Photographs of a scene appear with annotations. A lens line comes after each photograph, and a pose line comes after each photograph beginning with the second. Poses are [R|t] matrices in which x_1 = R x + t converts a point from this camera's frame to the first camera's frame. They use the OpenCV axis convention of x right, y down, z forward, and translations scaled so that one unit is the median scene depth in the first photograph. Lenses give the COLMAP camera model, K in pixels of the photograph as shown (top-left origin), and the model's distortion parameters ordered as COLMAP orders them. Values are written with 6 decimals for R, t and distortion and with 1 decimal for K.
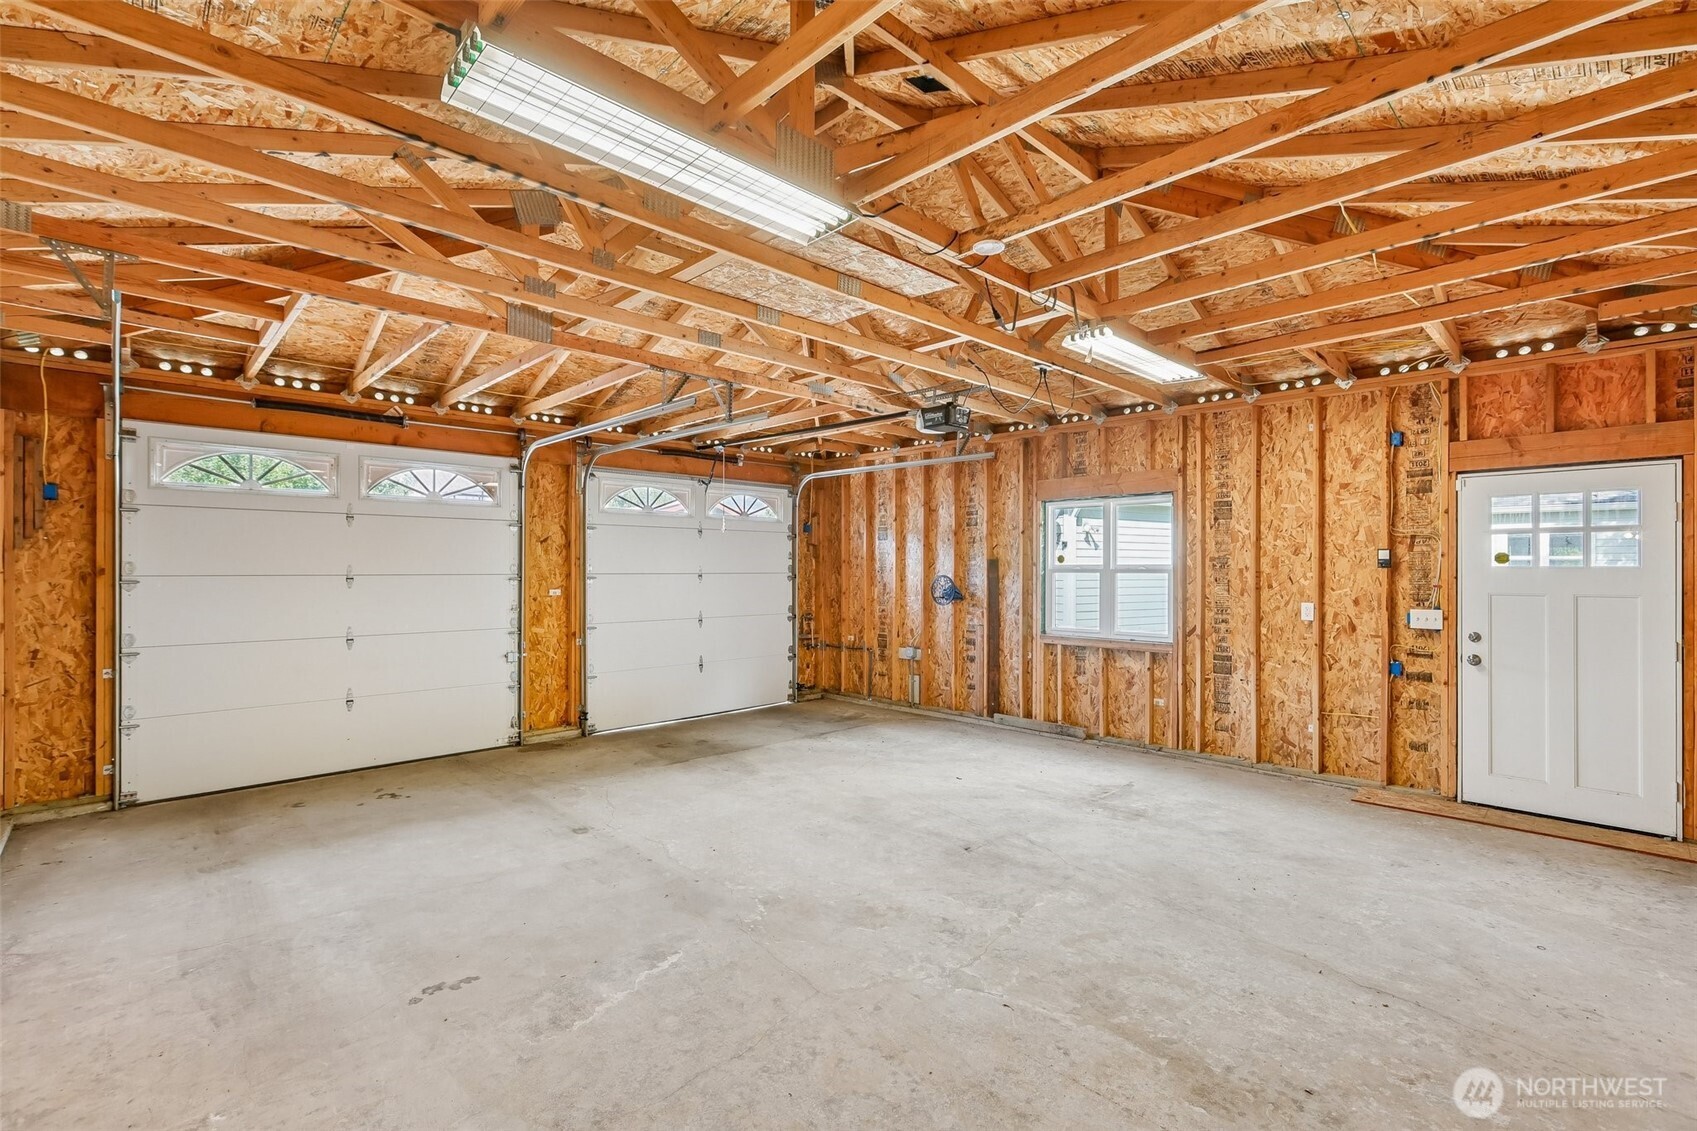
lens RADIAL K [[758.5, 0, 859.5], [0, 758.5, 569.8], [0, 0, 1]] dist [-0.002567, 0.002393]
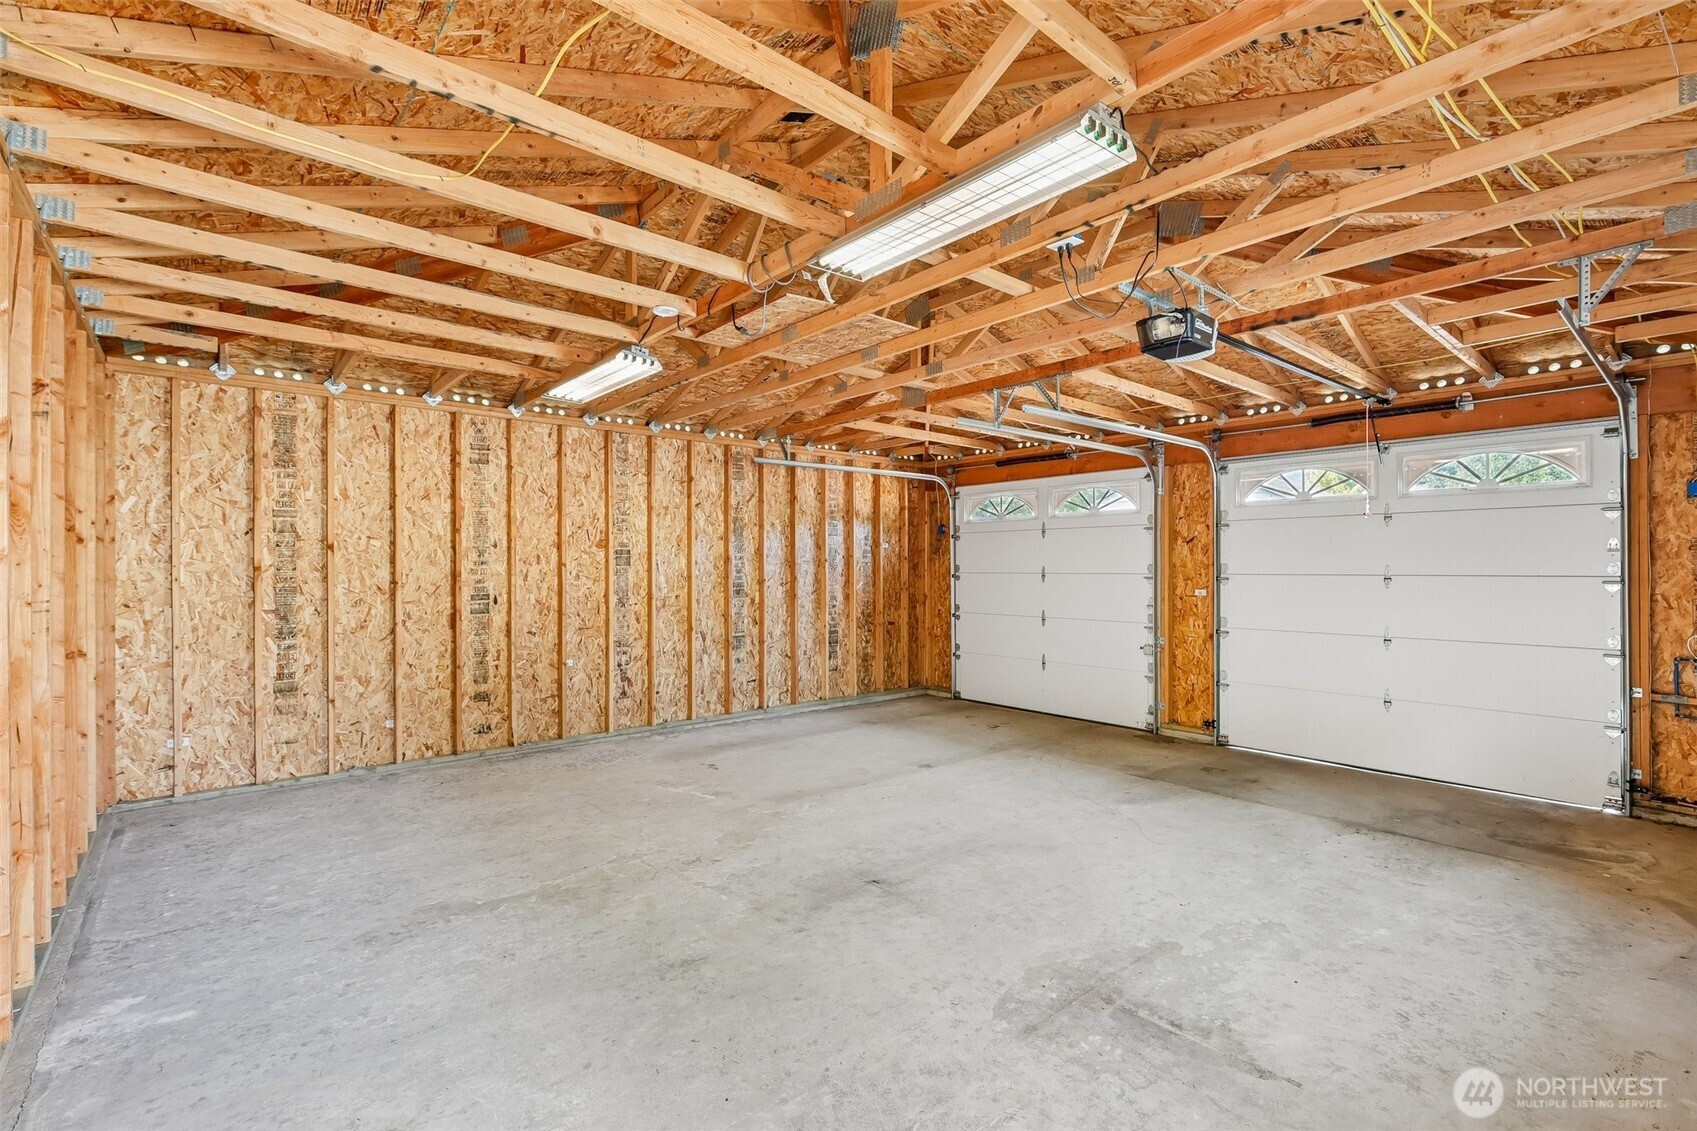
lens RADIAL K [[758.5, 0, 859.4], [0, 758.5, 566.5], [0, 0, 1]] dist [-0.002567, 0.002393]
pose [[-0.066926, -0.004358, -0.997748, 0.982562], [0.001361, 0.999989, -0.004459, -0.000062], [0.997757, -0.001656, -0.066919, 0.986696]]
